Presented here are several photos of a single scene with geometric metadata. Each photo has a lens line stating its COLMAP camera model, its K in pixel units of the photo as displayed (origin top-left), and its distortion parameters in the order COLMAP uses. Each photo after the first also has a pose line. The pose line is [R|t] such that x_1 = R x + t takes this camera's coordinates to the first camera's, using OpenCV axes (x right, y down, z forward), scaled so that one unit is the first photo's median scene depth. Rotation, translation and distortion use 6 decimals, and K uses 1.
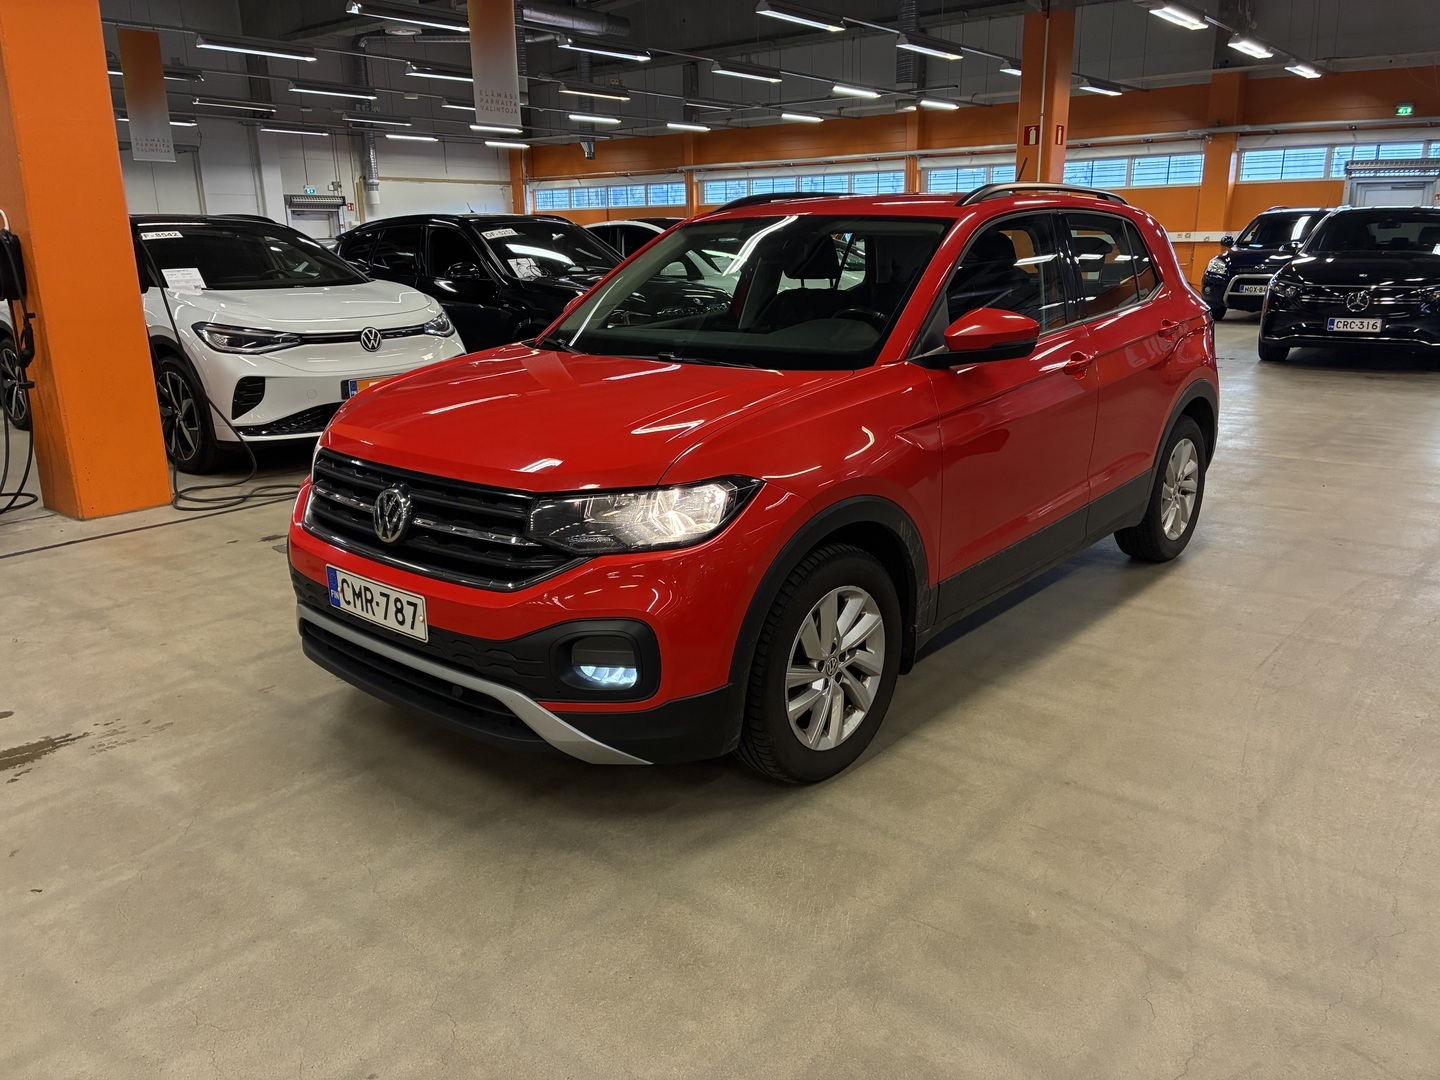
lens RADIAL K [[1096.8, 0, 724.9], [0, 1096.8, 536.9], [0, 0, 1]] dist [0.023855, -0.008964]
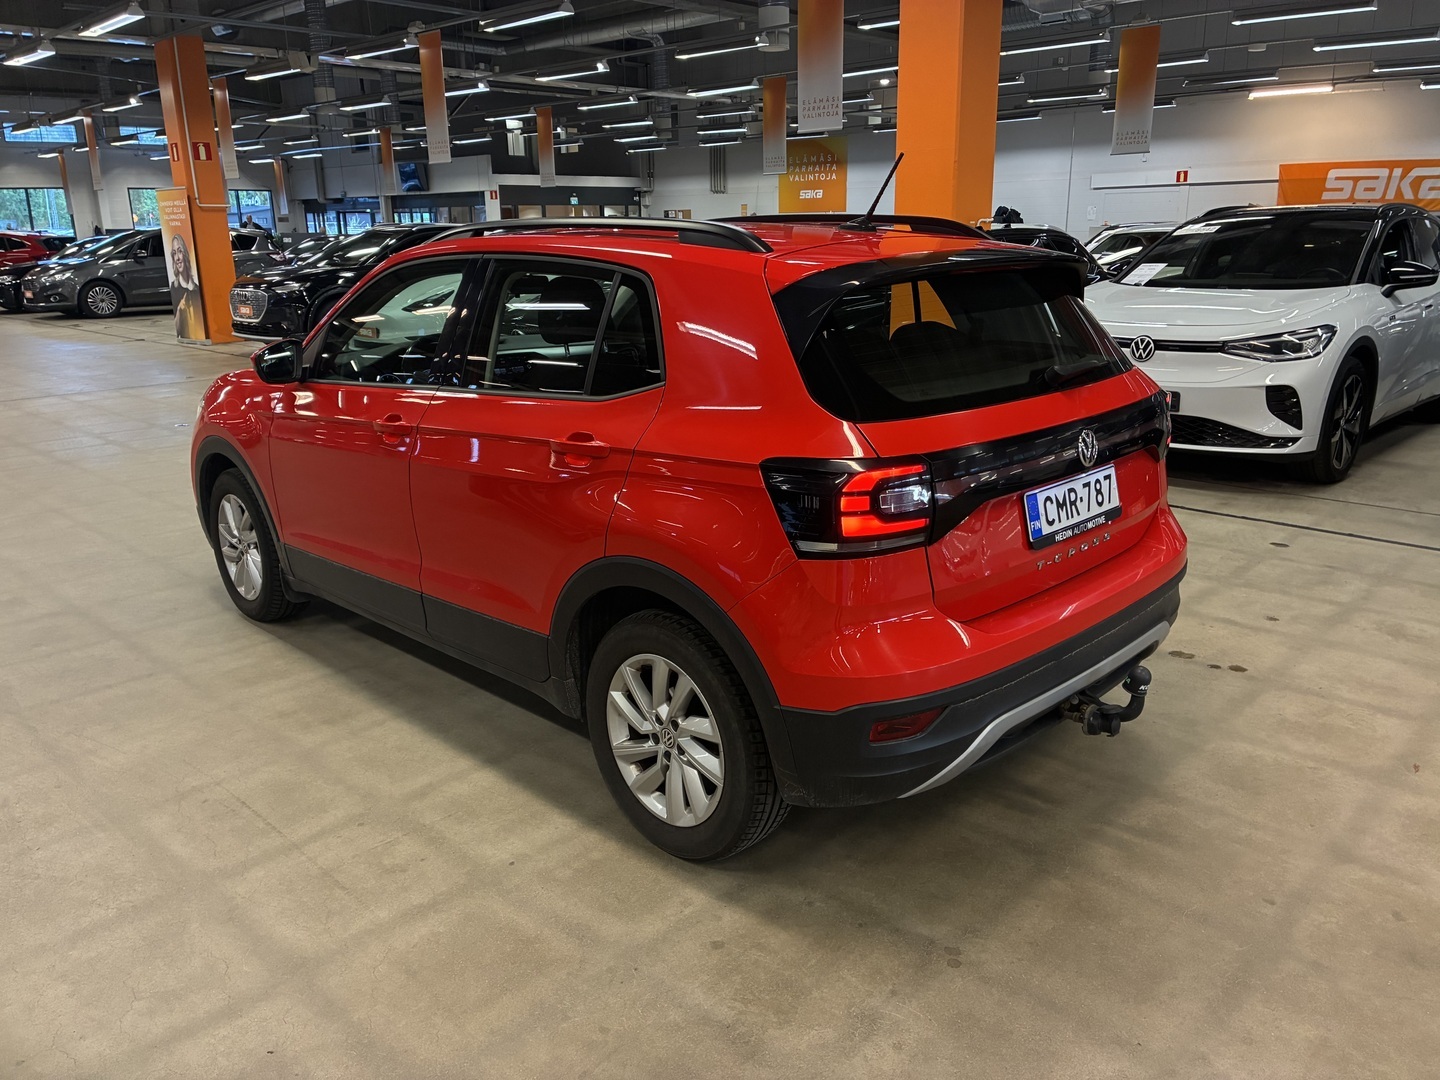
lens RADIAL K [[1096.8, 0, 724.9], [0, 1096.8, 536.9], [0, 0, 1]] dist [0.023855, -0.008964]
pose [[-0.072942, 0.287675, -0.954946, 1.524856], [-0.247058, 0.922442, 0.296754, -0.524103], [0.966251, 0.257573, 0.003788, 1.638032]]
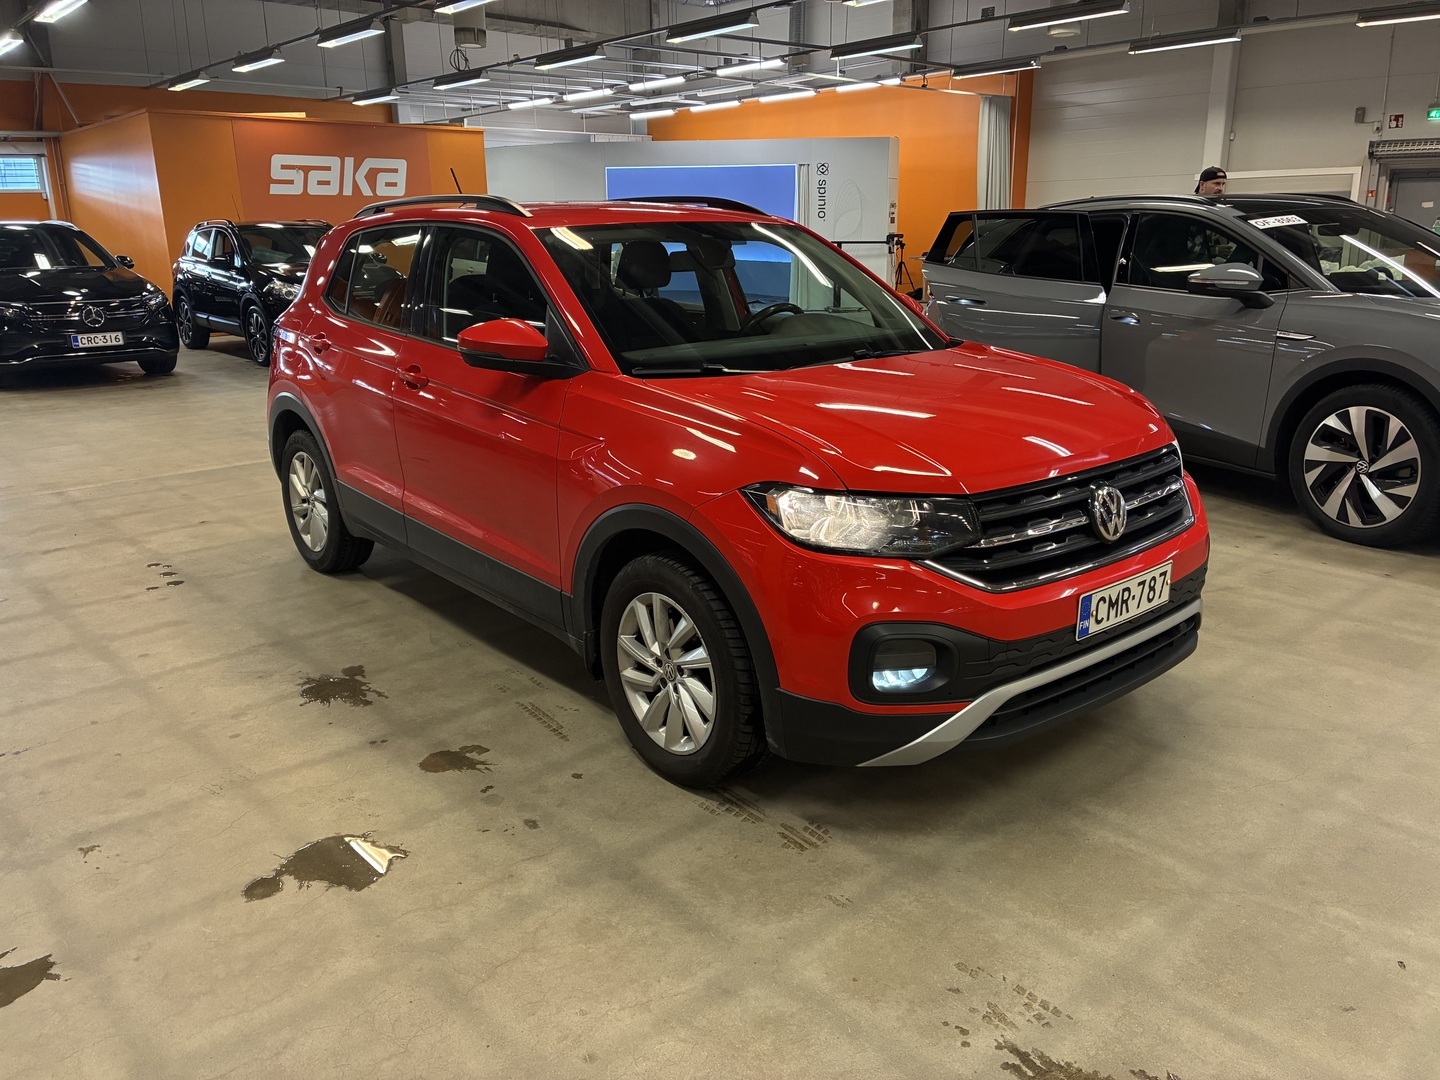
lens RADIAL K [[1096.8, 0, 724.9], [0, 1096.8, 536.9], [0, 0, 1]] dist [0.023855, -0.008964]
pose [[0.145508, -0.255074, 0.955910, -1.259039], [0.271495, 0.939397, 0.209341, -0.290289], [-0.951377, 0.229064, 0.205941, 1.081497]]
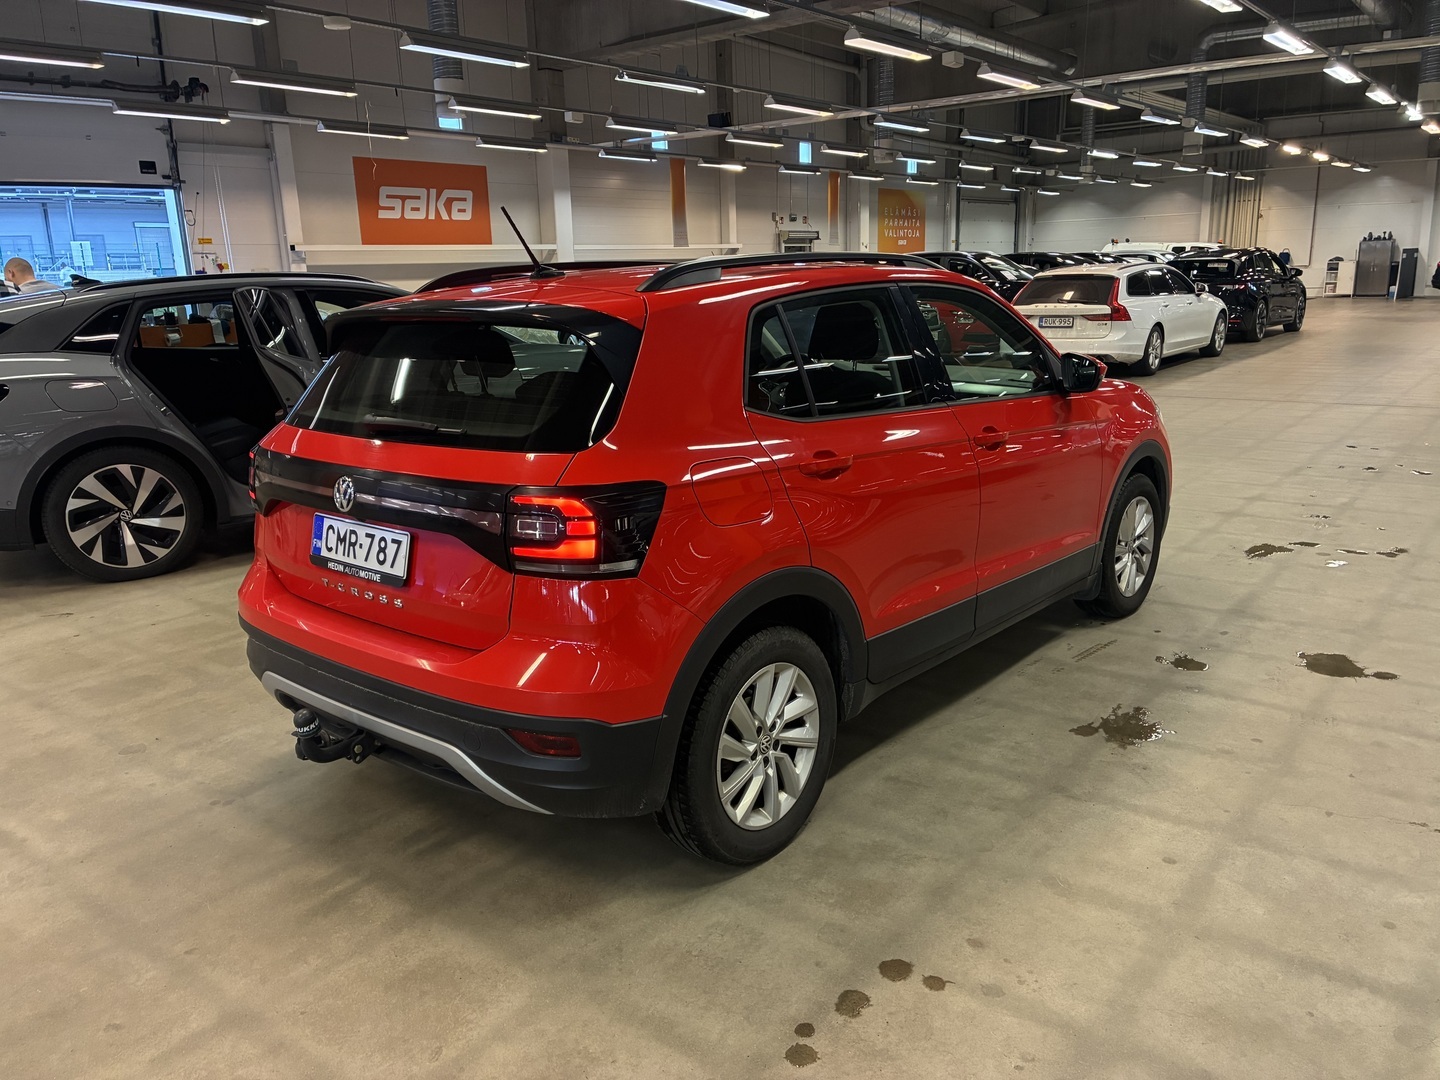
lens RADIAL K [[1096.8, 0, 724.9], [0, 1096.8, 536.9], [0, 0, 1]] dist [0.023855, -0.008964]
pose [[-0.998839, 0.047646, -0.007055, 0.280955], [0.038129, 0.871672, 0.488604, -0.816692], [0.029430, 0.487768, -0.872477, 2.777168]]
